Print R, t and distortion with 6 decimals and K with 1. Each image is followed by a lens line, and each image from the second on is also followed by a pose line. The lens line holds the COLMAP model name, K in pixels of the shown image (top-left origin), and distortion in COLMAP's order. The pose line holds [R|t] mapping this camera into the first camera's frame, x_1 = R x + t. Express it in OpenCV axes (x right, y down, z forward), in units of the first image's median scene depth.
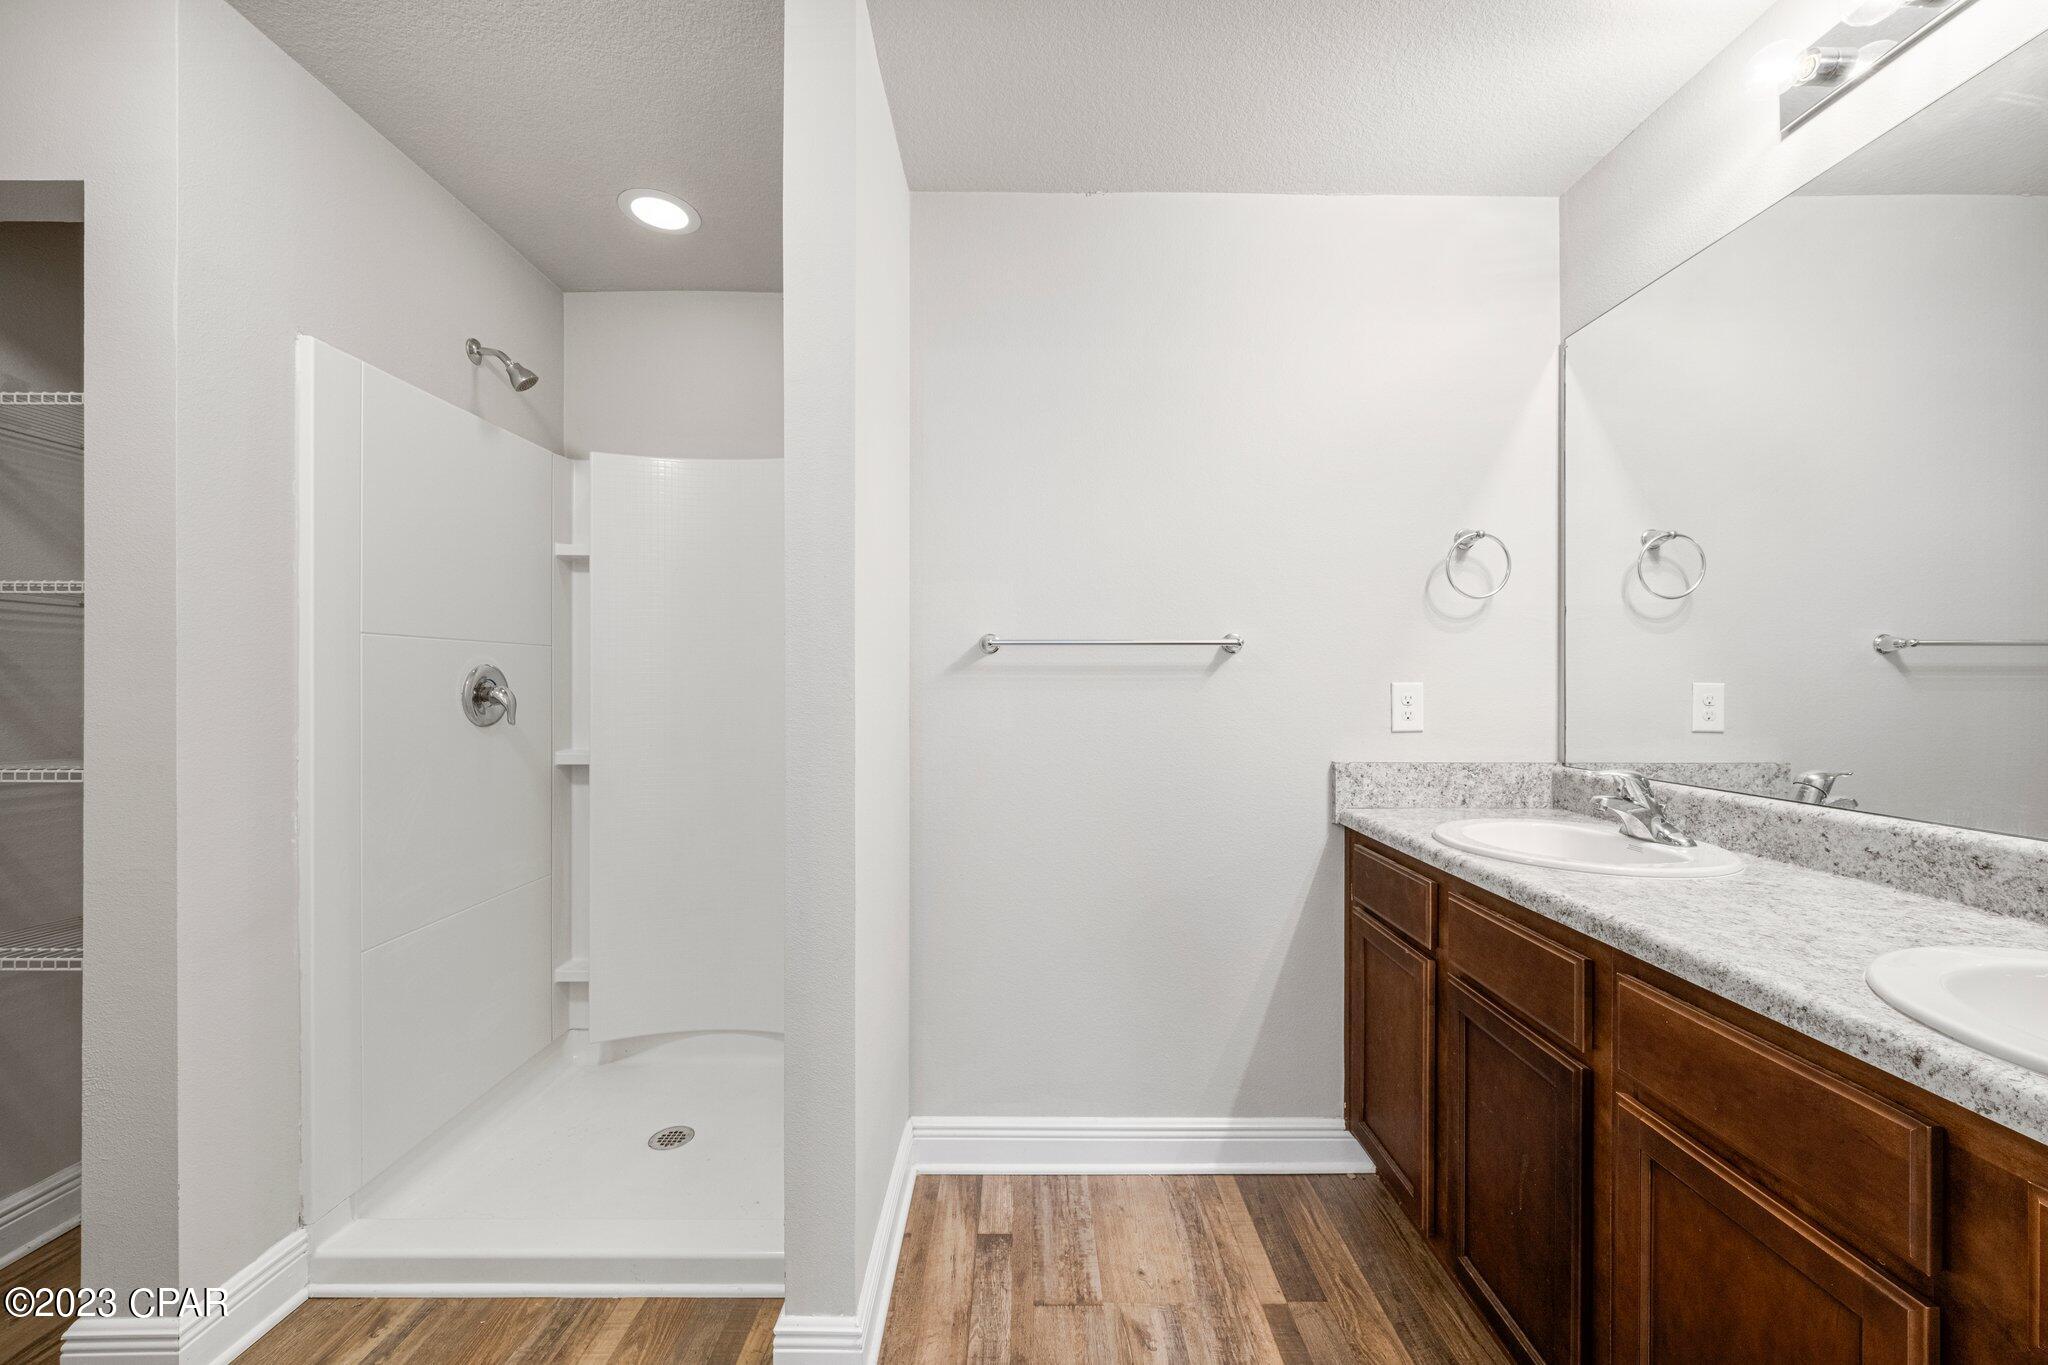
lens RADIAL K [[743.9, 0, 1023.0], [0, 743.9, 674.9], [0, 0, 1]] dist [0.002030, 0.000113]
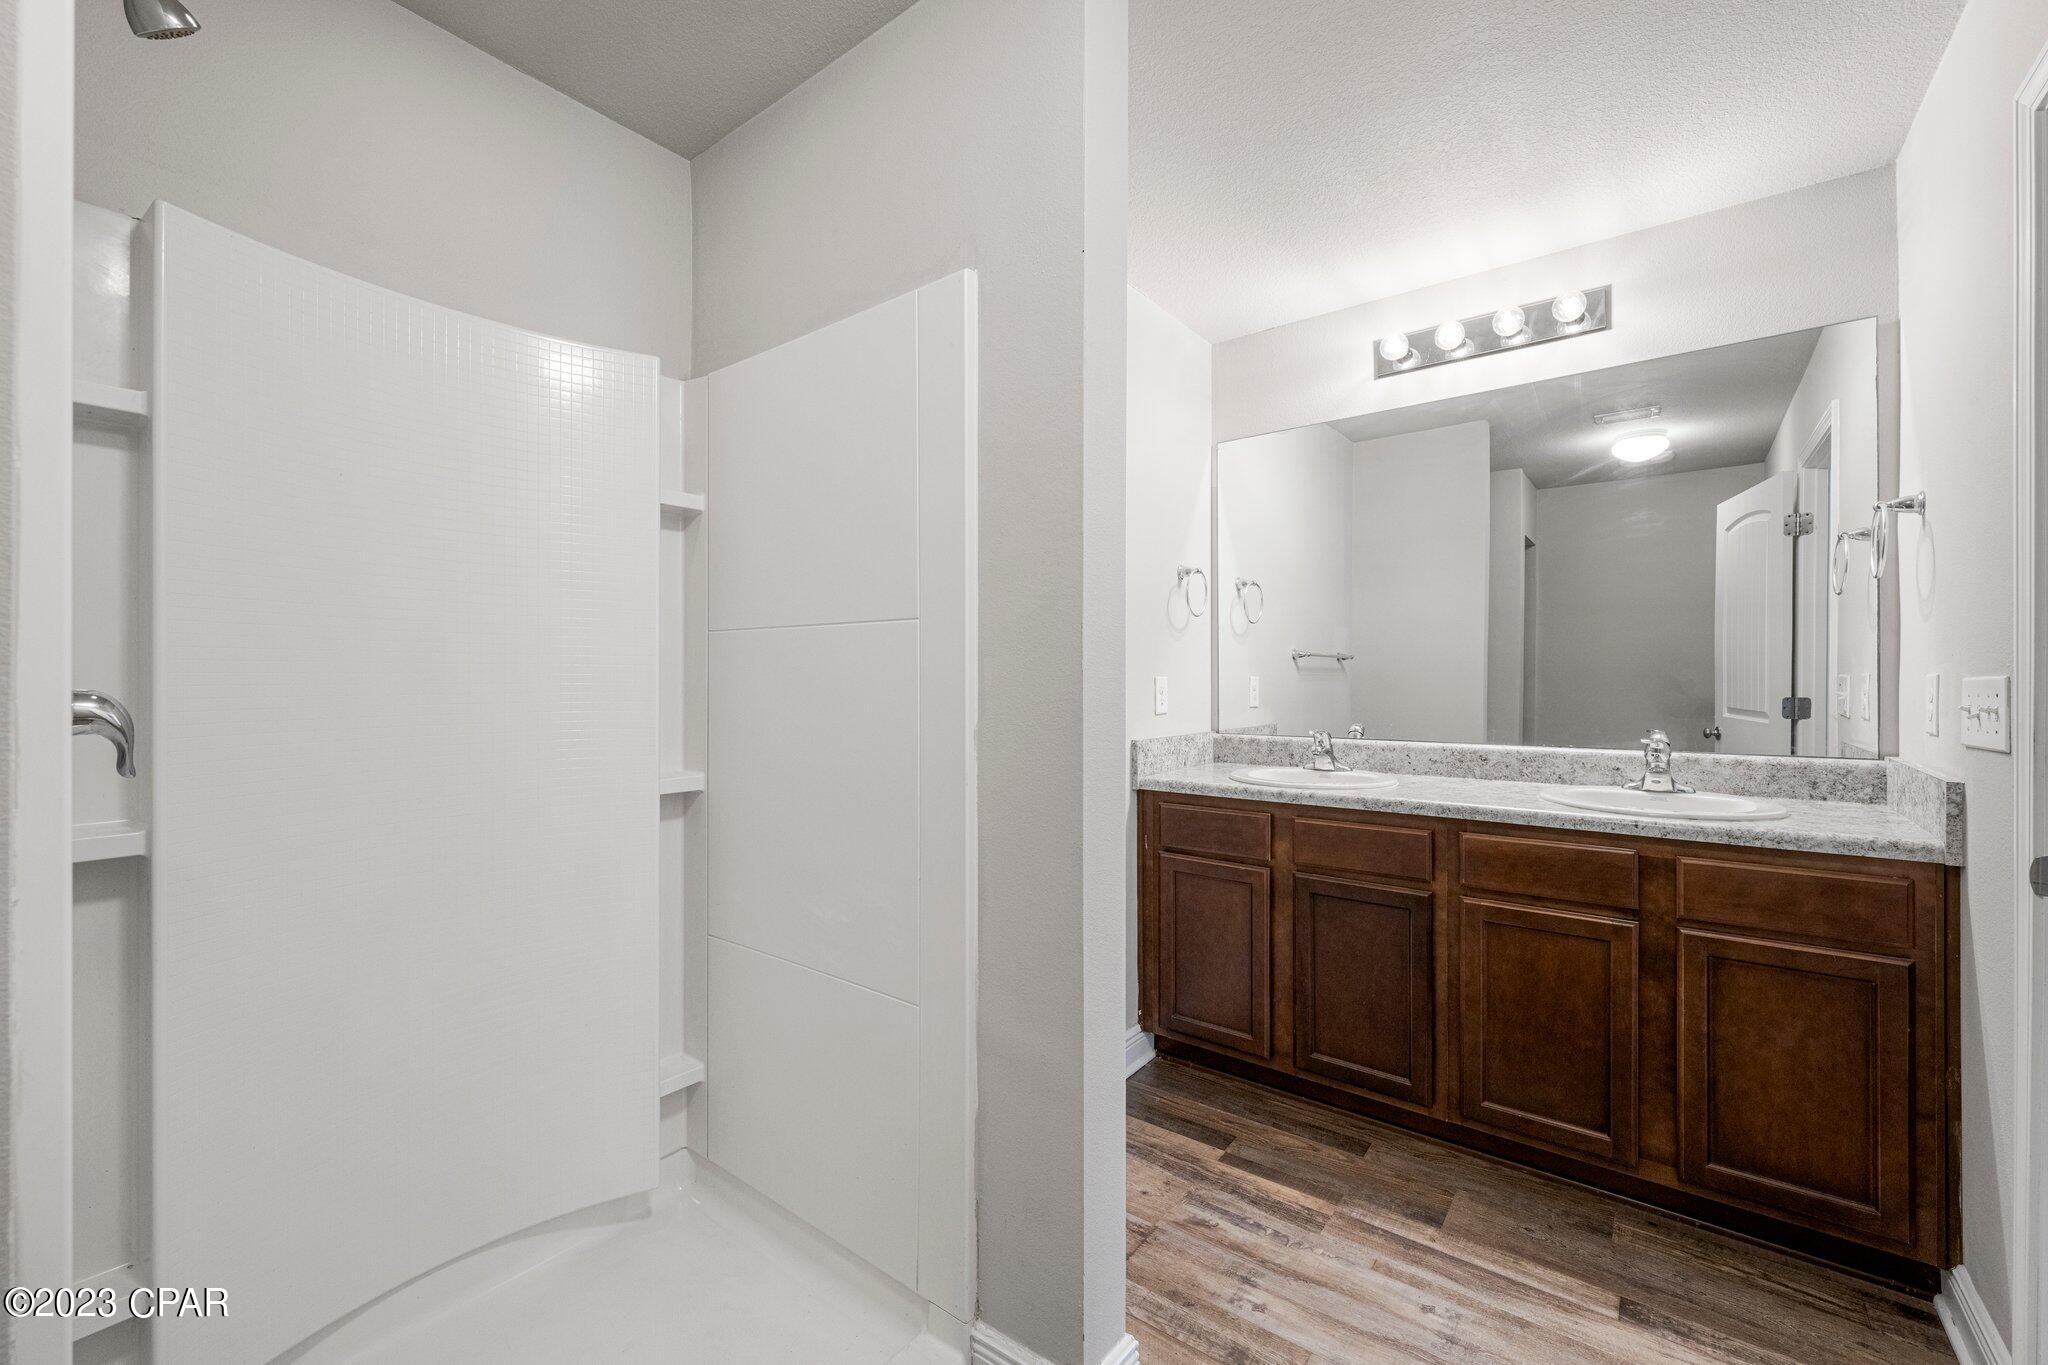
lens RADIAL K [[807.0, 0, 1002.8], [0, 807.0, 675.4], [0, 0, 1]] dist [0.000735, -0.000445]
pose [[0.638845, 0.000143, 0.769335, -1.020867], [-0.003559, 0.999990, 0.002770, 0.007076], [-0.769327, -0.004508, 0.638839, 0.415785]]
